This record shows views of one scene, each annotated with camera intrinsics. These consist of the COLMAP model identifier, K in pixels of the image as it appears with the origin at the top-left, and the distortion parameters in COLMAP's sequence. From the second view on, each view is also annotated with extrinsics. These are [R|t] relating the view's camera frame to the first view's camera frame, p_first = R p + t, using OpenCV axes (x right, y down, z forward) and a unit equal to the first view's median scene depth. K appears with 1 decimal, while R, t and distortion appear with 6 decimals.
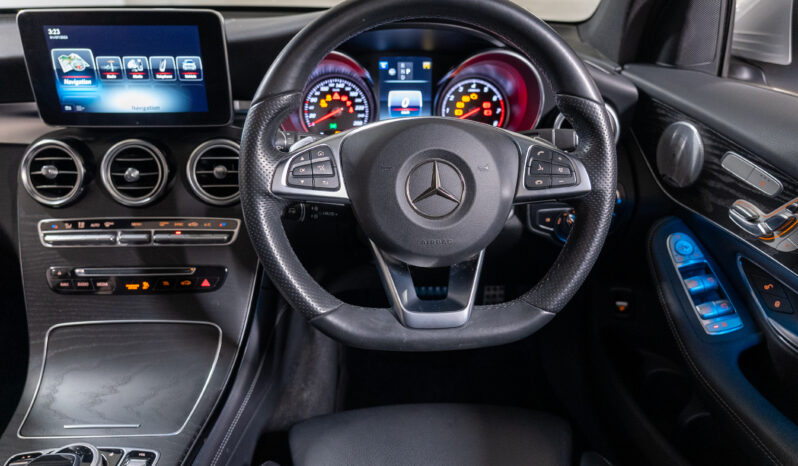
lens RADIAL K [[538.1, 0, 399.0], [0, 538.1, 233.0], [0, 0, 1]] dist [-0.025857, 0.001474]
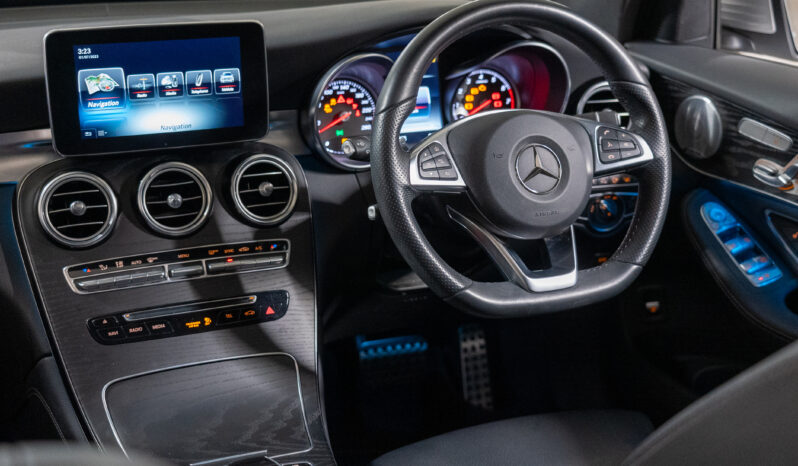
lens RADIAL K [[1176.4, 0, 399.0], [0, 1176.4, 233.0], [0, 0, 1]] dist [0.049386, -0.008744]
pose [[0.942134, -0.112984, 0.315622, -0.784299], [0.149820, 0.984147, -0.094917, 0.189762], [-0.299895, 0.136711, 0.944126, -0.981672]]
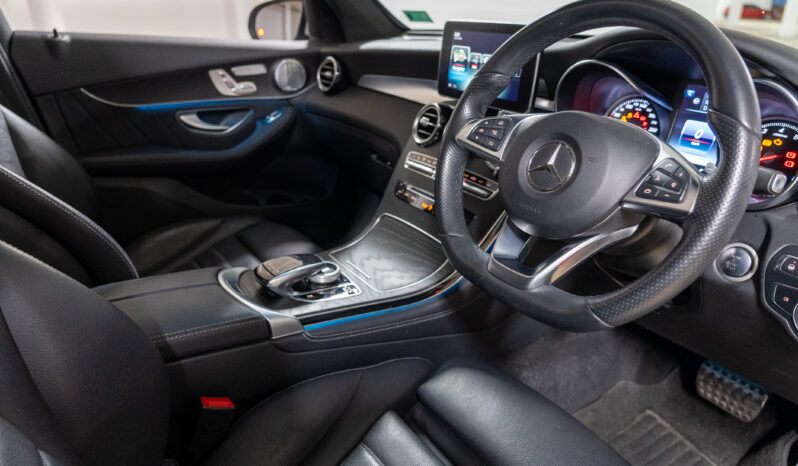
lens RADIAL K [[538.1, 0, 399.0], [0, 538.1, 233.0], [0, 0, 1]] dist [-0.025857, 0.001474]
pose [[0.528380, 0.328601, -0.782838, 0.636136], [-0.407883, 0.906932, 0.105387, 0.043637], [0.744611, 0.263622, 0.613235, 0.074431]]
